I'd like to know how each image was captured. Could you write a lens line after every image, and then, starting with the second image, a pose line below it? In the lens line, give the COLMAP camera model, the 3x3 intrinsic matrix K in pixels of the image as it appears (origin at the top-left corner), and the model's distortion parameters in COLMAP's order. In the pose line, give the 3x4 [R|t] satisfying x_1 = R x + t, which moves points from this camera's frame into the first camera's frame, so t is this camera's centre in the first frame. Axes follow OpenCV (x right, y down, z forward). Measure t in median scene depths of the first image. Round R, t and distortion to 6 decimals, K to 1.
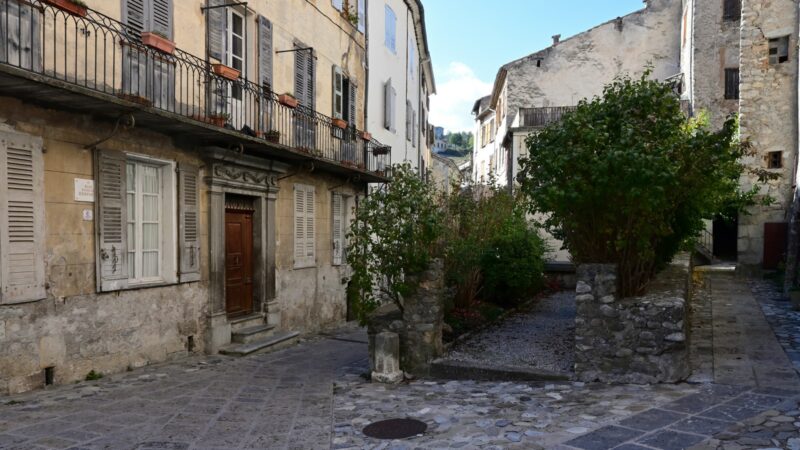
lens RADIAL K [[557.3, 0, 400.3], [0, 557.3, 237.5], [0, 0, 1]] dist [-0.006036, -0.001314]
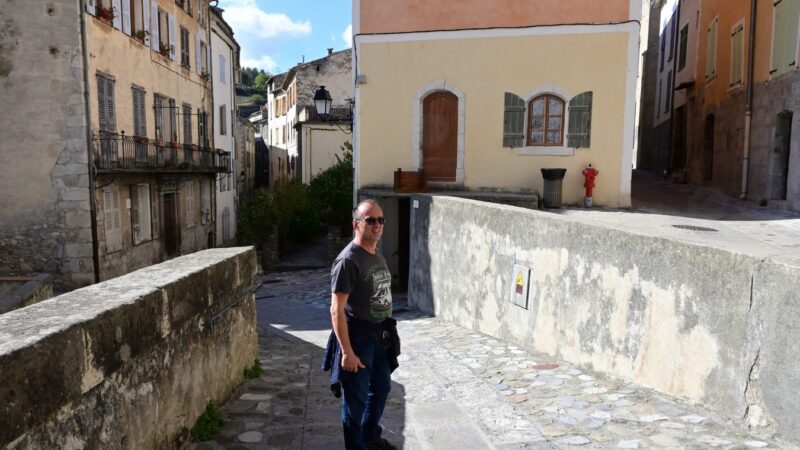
lens RADIAL K [[557.3, 0, 400.3], [0, 557.3, 237.5], [0, 0, 1]] dist [-0.006036, -0.001314]
pose [[0.930328, -0.047145, 0.363685, -0.175888], [0.005529, 0.993393, 0.114630, -0.103376], [-0.366686, -0.104633, 0.924442, -0.823649]]
